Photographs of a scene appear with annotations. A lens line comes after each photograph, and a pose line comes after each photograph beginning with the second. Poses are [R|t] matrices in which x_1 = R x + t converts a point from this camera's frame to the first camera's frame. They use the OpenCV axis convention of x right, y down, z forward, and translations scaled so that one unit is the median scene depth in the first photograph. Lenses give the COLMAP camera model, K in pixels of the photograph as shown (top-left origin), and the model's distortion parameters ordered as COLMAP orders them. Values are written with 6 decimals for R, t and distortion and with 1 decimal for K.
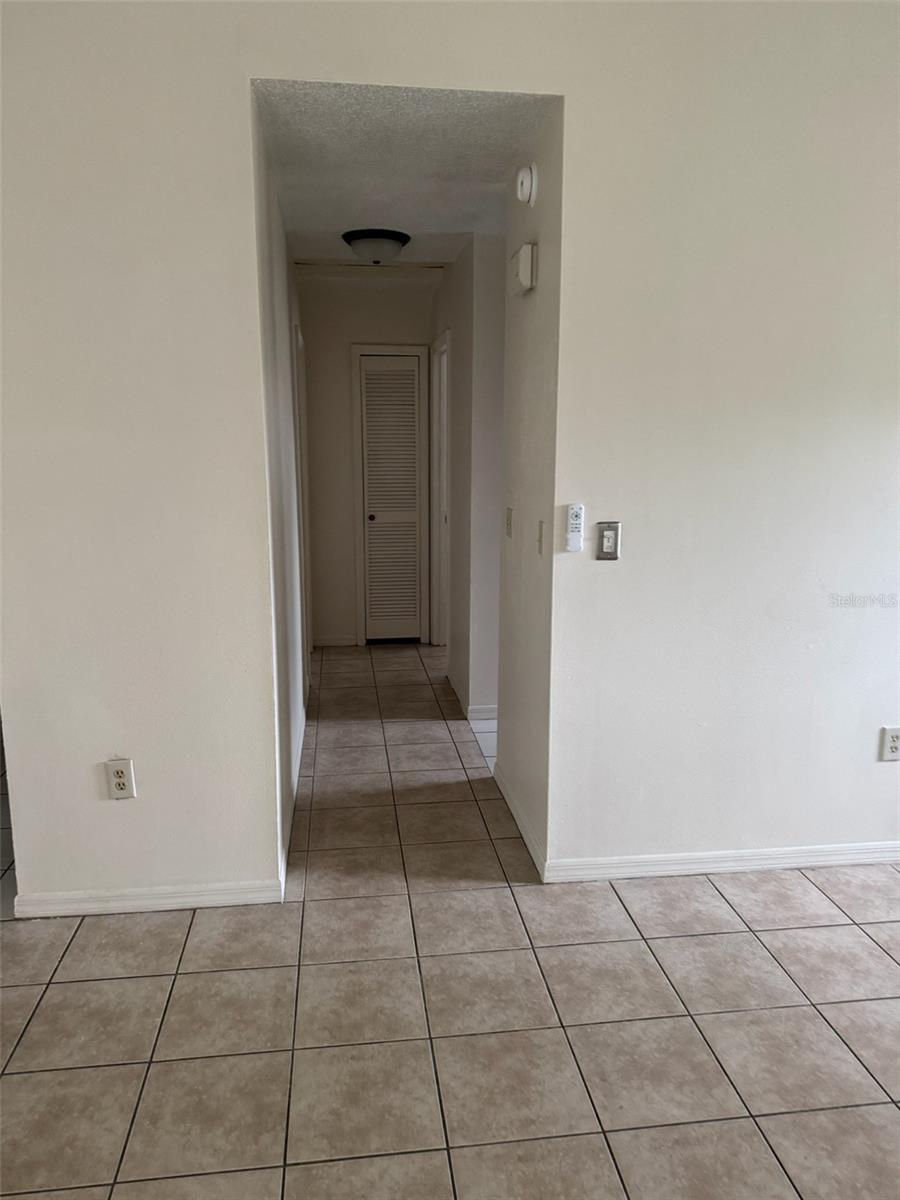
lens RADIAL K [[847.8, 0, 450.2], [0, 847.8, 595.0], [0, 0, 1]] dist [0.061078, -0.003831]
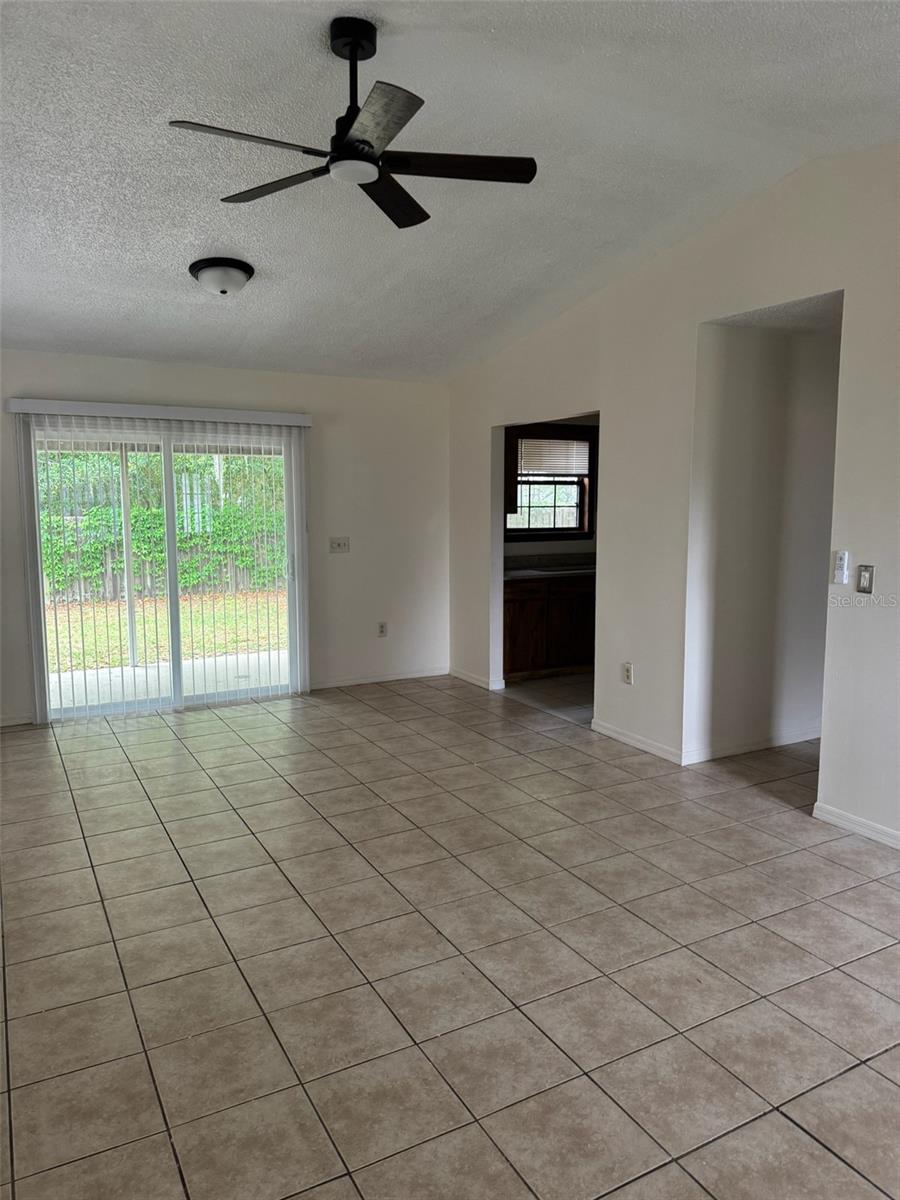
lens RADIAL K [[847.8, 0, 451.7], [0, 847.8, 600.5], [0, 0, 1]] dist [0.061078, -0.003831]
pose [[0.365972, 0.116209, -0.923342, 1.240937], [-0.158973, 0.985396, 0.061010, -0.008004], [0.916947, 0.124459, 0.379101, -0.142868]]
